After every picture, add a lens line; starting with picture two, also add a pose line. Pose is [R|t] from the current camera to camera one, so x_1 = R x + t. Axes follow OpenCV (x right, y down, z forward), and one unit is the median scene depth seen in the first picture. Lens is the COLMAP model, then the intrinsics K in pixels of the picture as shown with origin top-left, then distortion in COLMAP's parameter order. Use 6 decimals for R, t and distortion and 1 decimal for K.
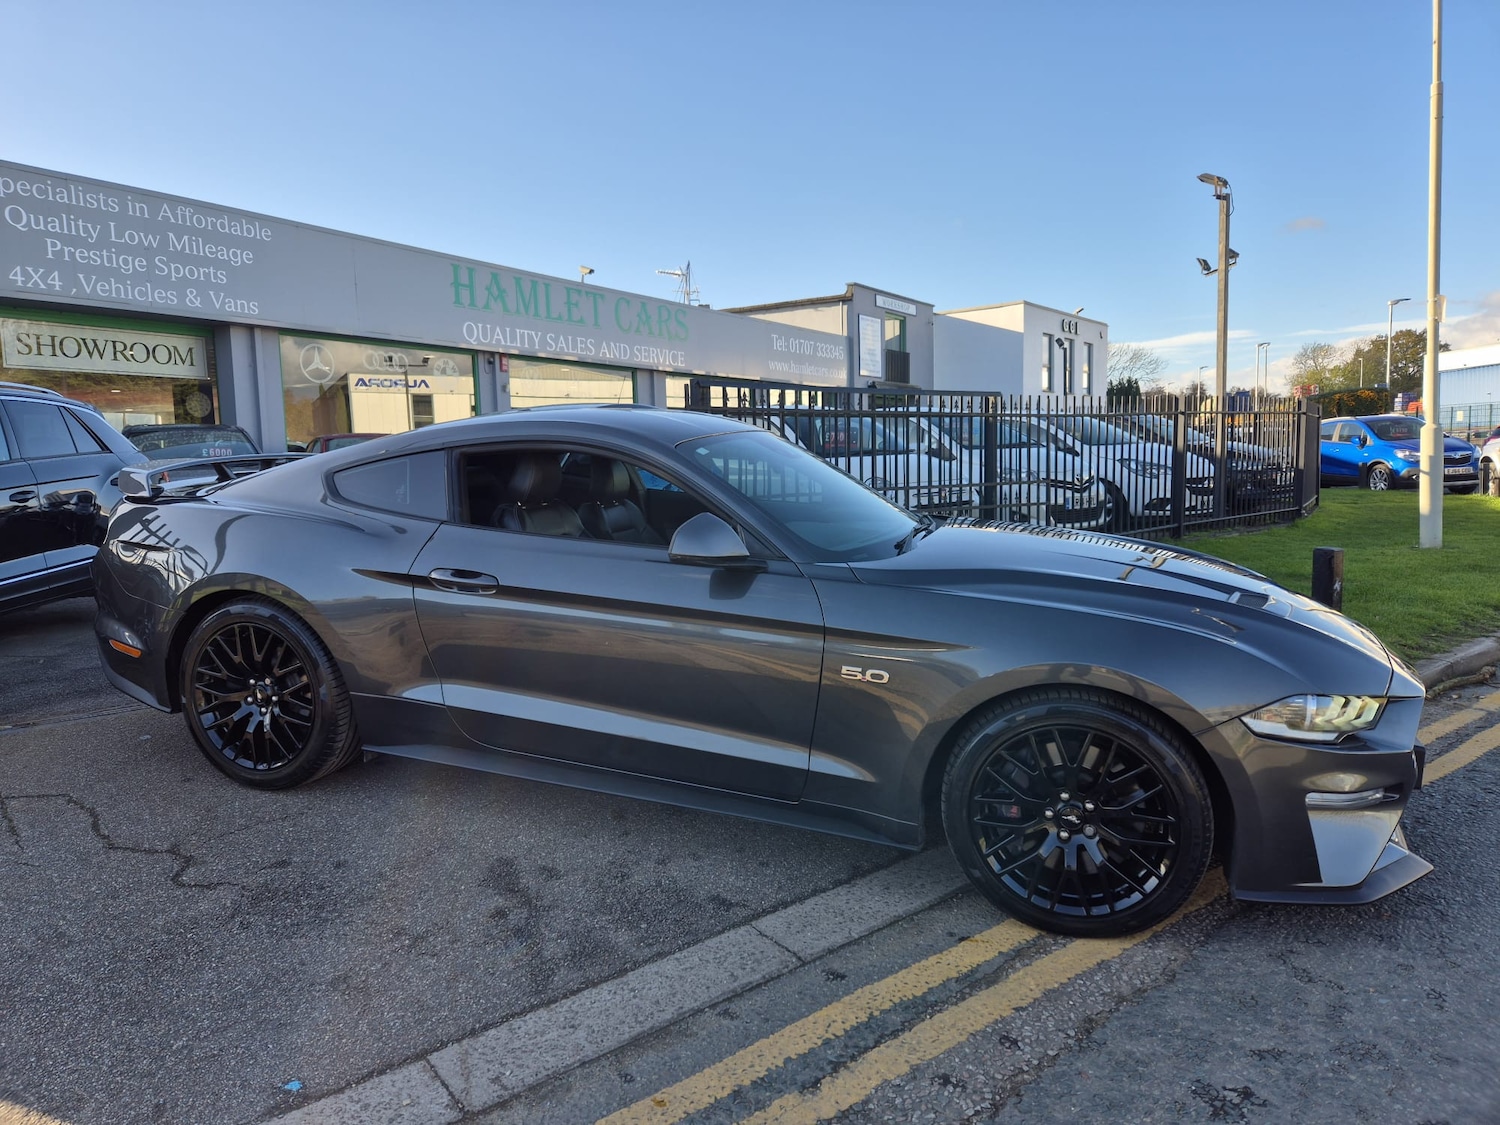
lens RADIAL K [[989.4, 0, 738.4], [0, 989.4, 544.5], [0, 0, 1]] dist [0.082561, -0.068035]
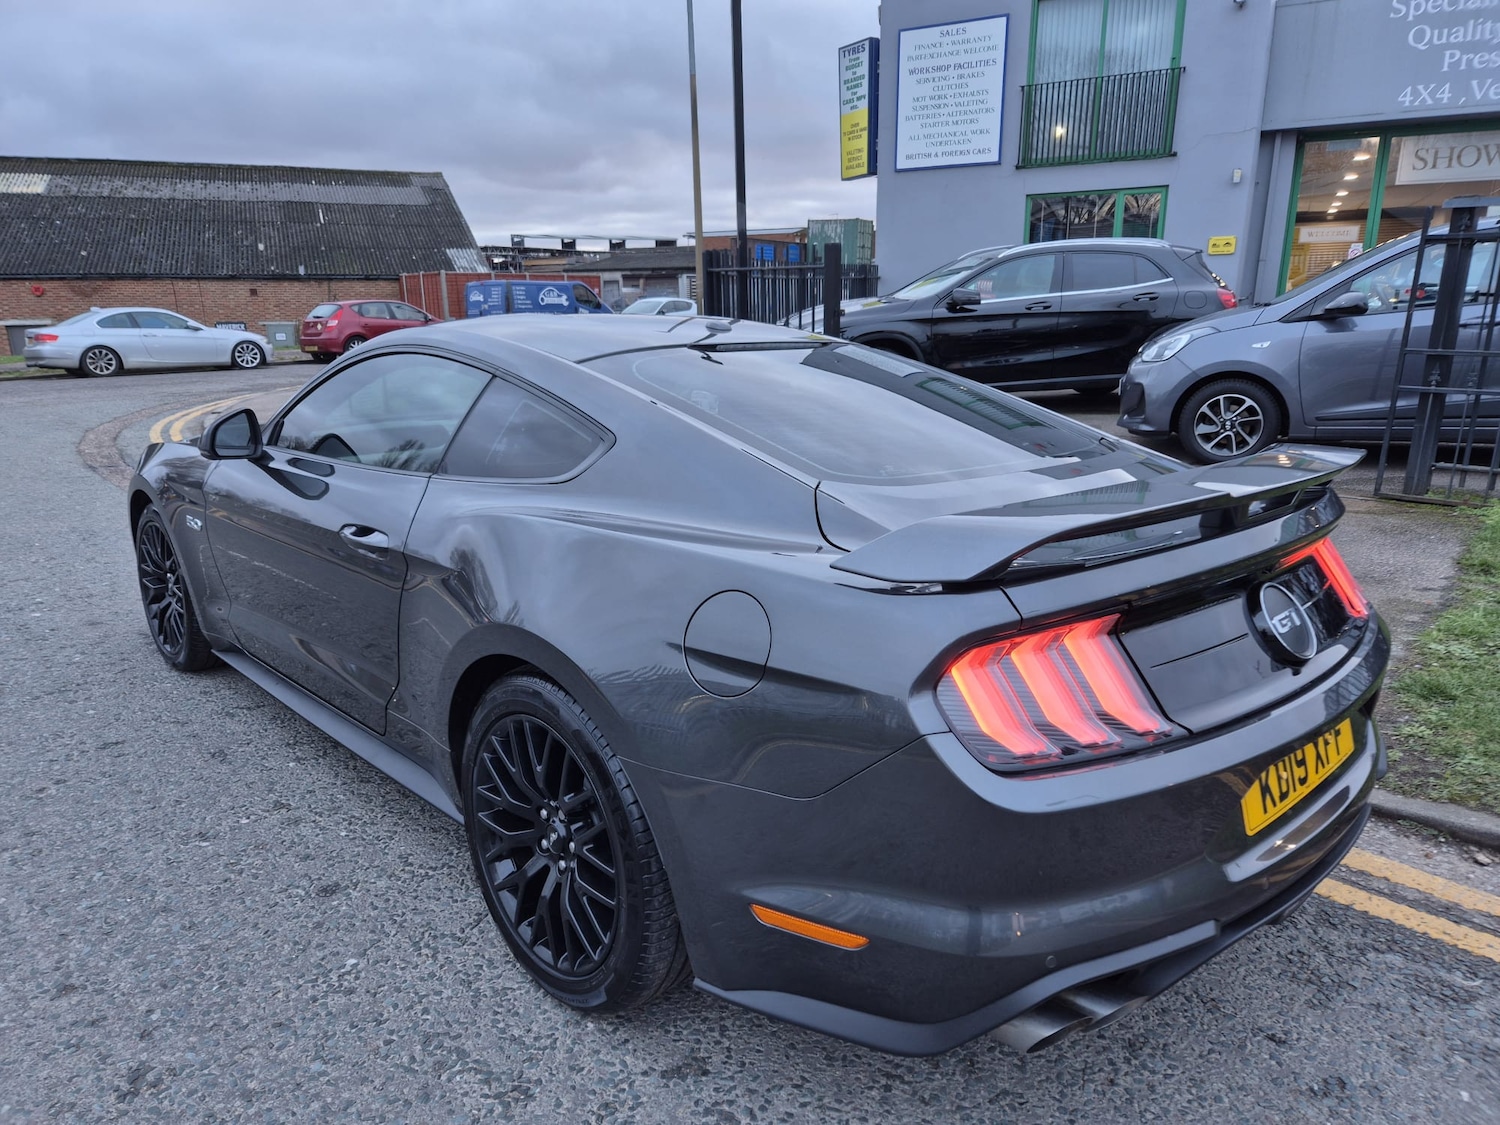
lens RADIAL K [[994.3, 0, 740.5], [0, 994.3, 562.2], [0, 0, 1]] dist [0.067348, -0.047560]
pose [[0.089095, 0.284321, -0.954580, 0.372015], [-0.070112, 0.957805, 0.278738, -0.037165], [0.993552, 0.042094, 0.105270, 0.178990]]
